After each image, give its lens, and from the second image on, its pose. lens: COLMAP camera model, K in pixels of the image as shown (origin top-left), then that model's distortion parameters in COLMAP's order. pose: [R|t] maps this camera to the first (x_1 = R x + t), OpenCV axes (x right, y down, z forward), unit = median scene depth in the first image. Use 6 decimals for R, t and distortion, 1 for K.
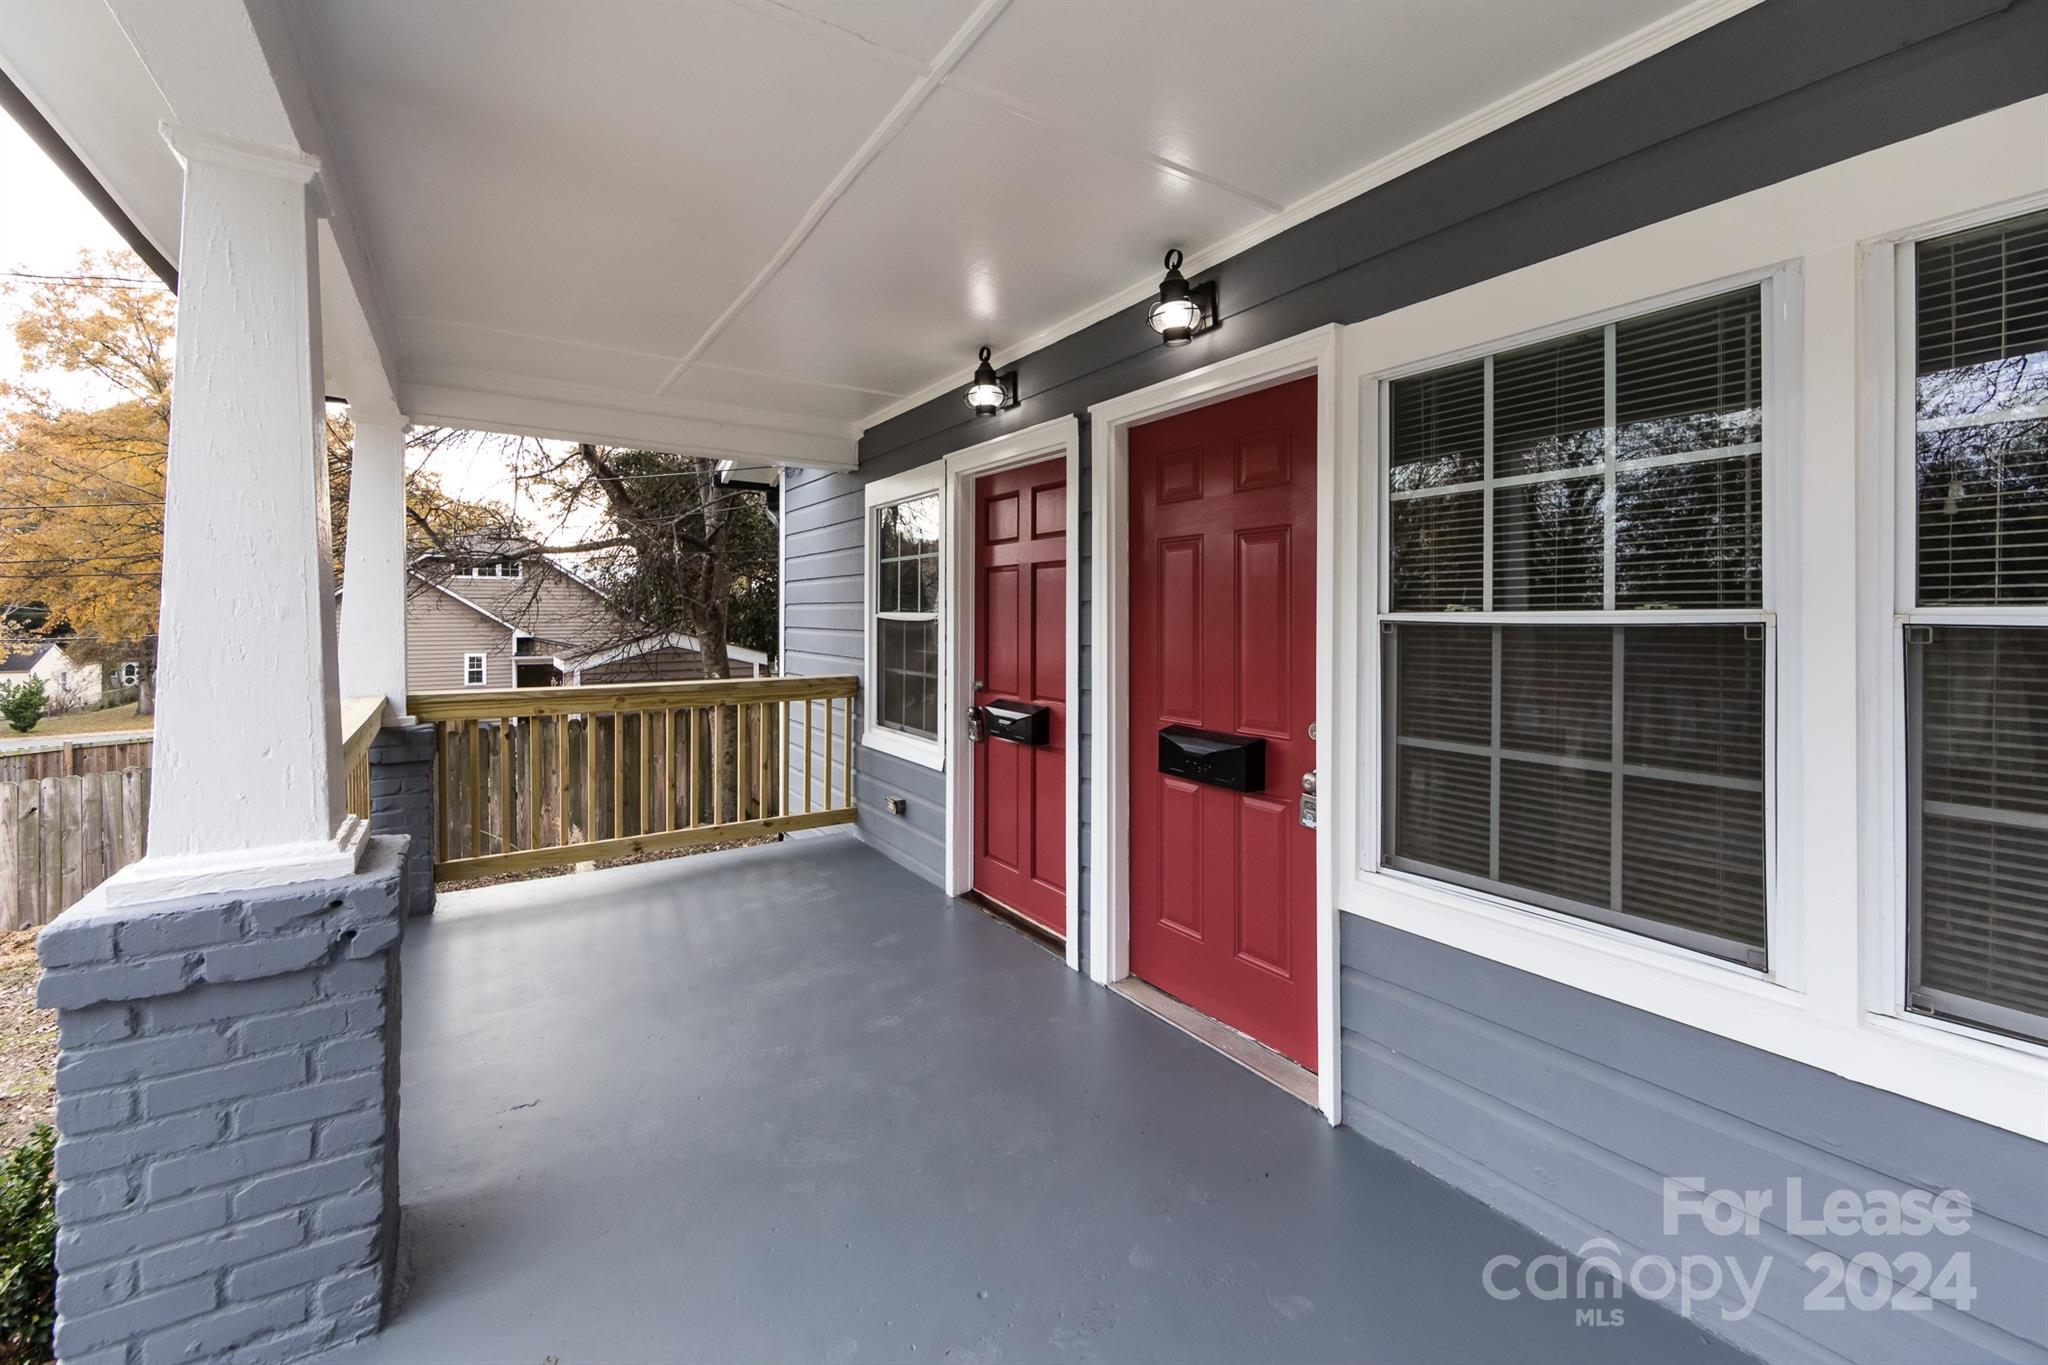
lens RADIAL K [[843.9, 0, 1032.2], [0, 843.9, 614.5], [0, 0, 1]] dist [0.013329, 0.000051]
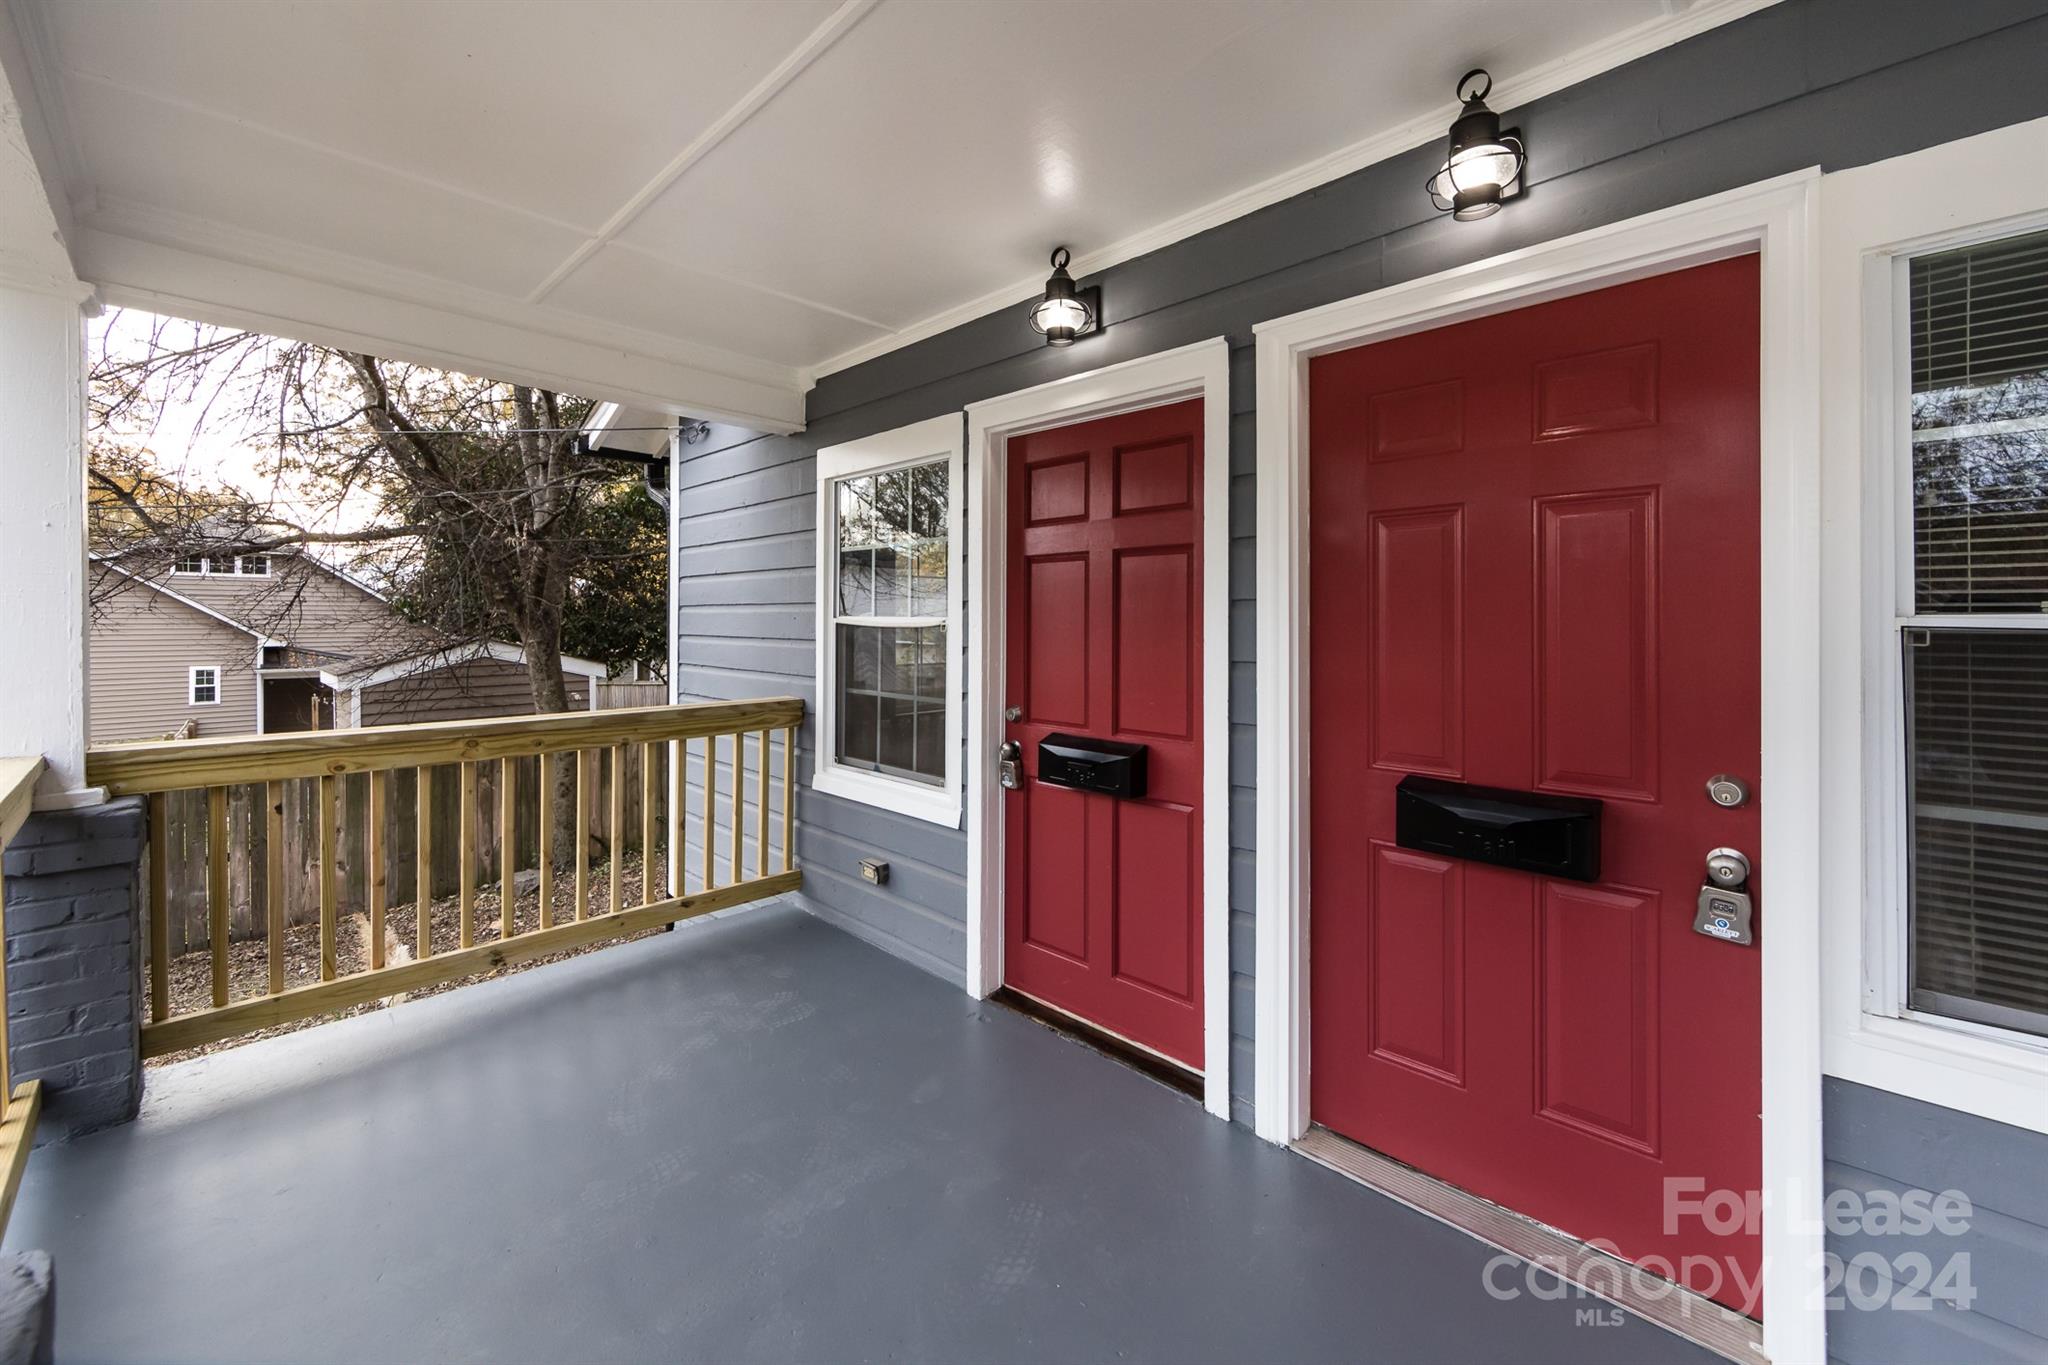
lens RADIAL K [[816.6, 0, 1033.8], [0, 816.6, 614.5], [0, 0, 1]] dist [0.000807, -0.000306]
pose [[0.977418, 0.002995, 0.211292, -0.195841], [-0.001398, 0.999969, -0.007709, 0.001790], [-0.211309, 0.007240, 0.977393, 0.281485]]
